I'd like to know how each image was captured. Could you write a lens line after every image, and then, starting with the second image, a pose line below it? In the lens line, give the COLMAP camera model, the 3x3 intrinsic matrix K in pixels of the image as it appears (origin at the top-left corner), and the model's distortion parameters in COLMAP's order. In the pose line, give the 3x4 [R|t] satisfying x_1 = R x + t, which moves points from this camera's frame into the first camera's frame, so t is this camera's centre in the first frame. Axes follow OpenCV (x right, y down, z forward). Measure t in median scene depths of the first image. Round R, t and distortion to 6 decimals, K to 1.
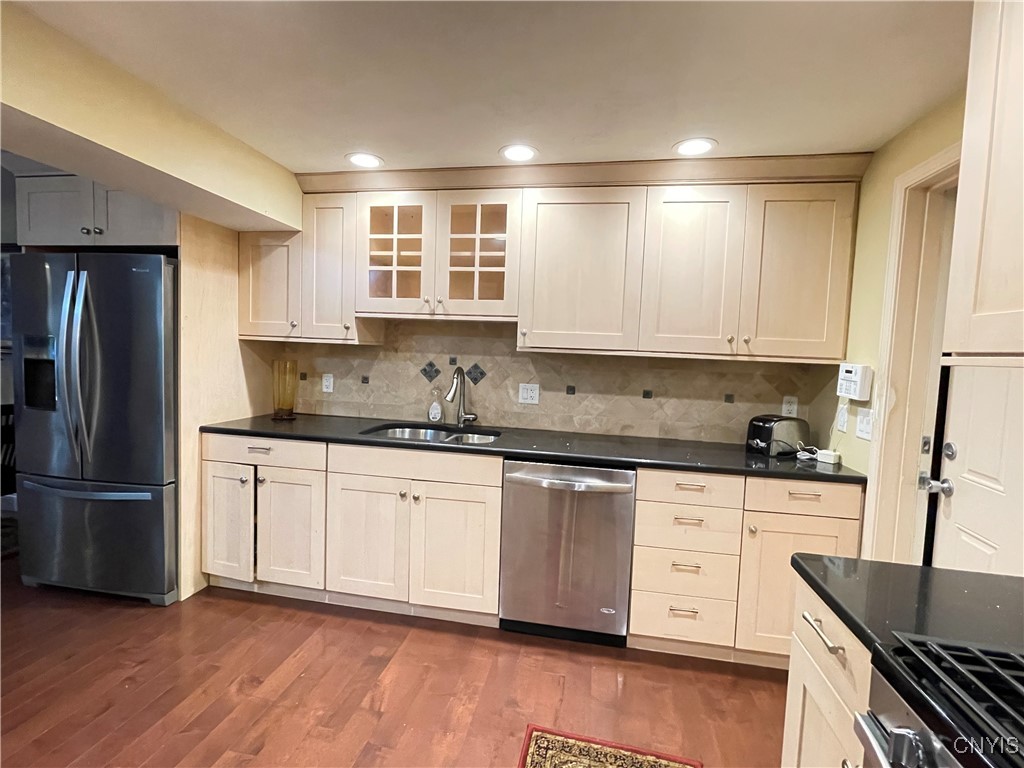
lens RADIAL K [[459.5, 0, 514.4], [0, 459.5, 379.7], [0, 0, 1]] dist [0.000302, 0.000278]
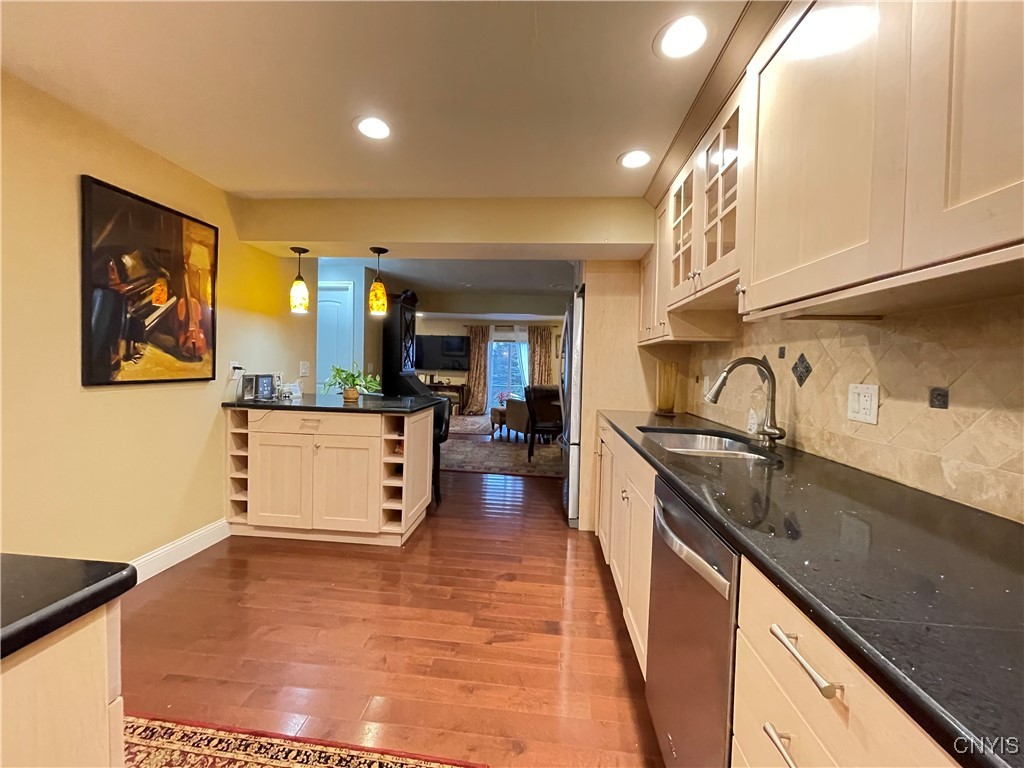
lens RADIAL K [[413.3, 0, 510.7], [0, 413.3, 379.6], [0, 0, 1]] dist [-0.002281, 0.000614]
pose [[0.084745, -0.005302, -0.996389, 0.477417], [-0.082719, 0.996497, -0.012338, 0.043964], [0.992963, 0.083466, 0.084010, 0.566716]]
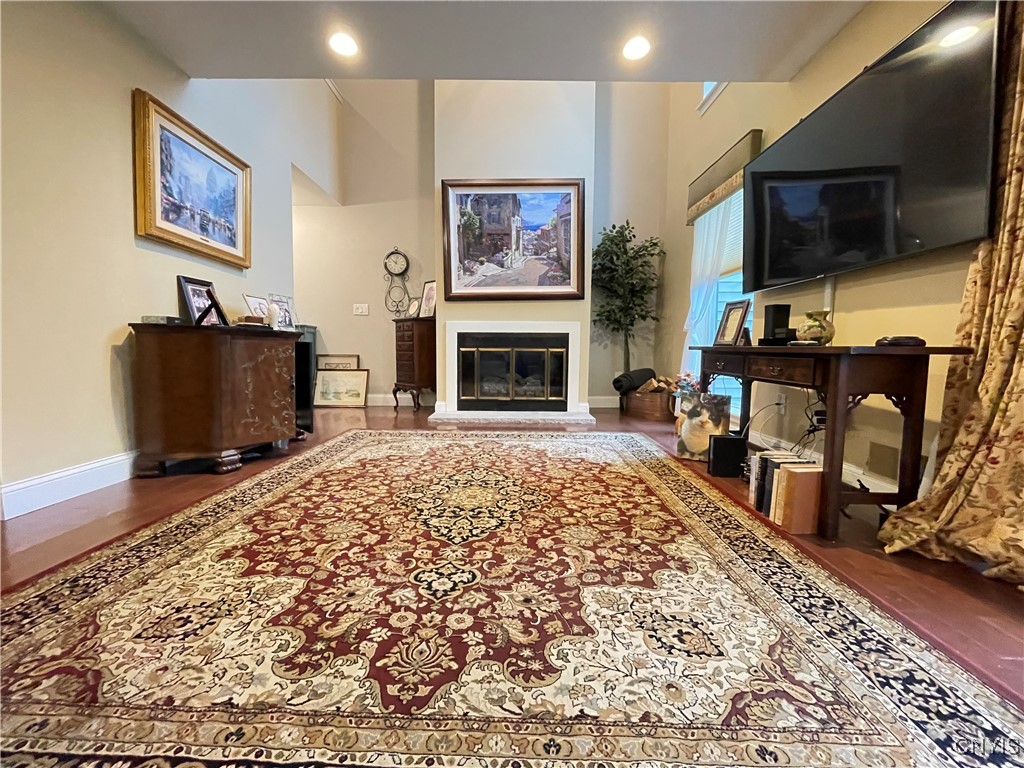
lens RADIAL K [[413.3, 0, 510.7], [0, 413.3, 379.6], [0, 0, 1]] dist [-0.002281, 0.000614]
pose [[-0.987239, -0.035440, -0.155253, -2.476417], [-0.055669, 0.990217, 0.127953, 0.086784], [0.149199, 0.134963, -0.979553, 0.895748]]
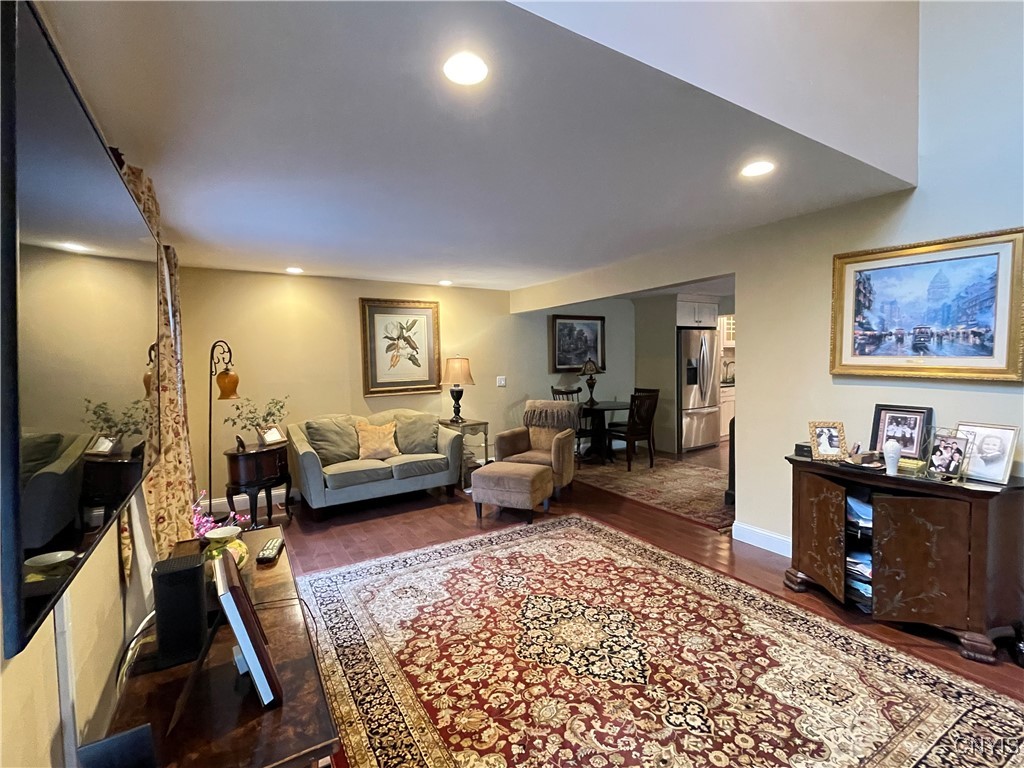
lens RADIAL K [[471.6, 0, 511.8], [0, 471.6, 379.8], [0, 0, 1]] dist [-0.004263, 0.000140]
pose [[0.749637, -0.085544, 0.656298, -3.131631], [0.090477, 0.995548, 0.026418, -0.124406], [-0.655636, 0.039576, 0.754039, -0.318024]]
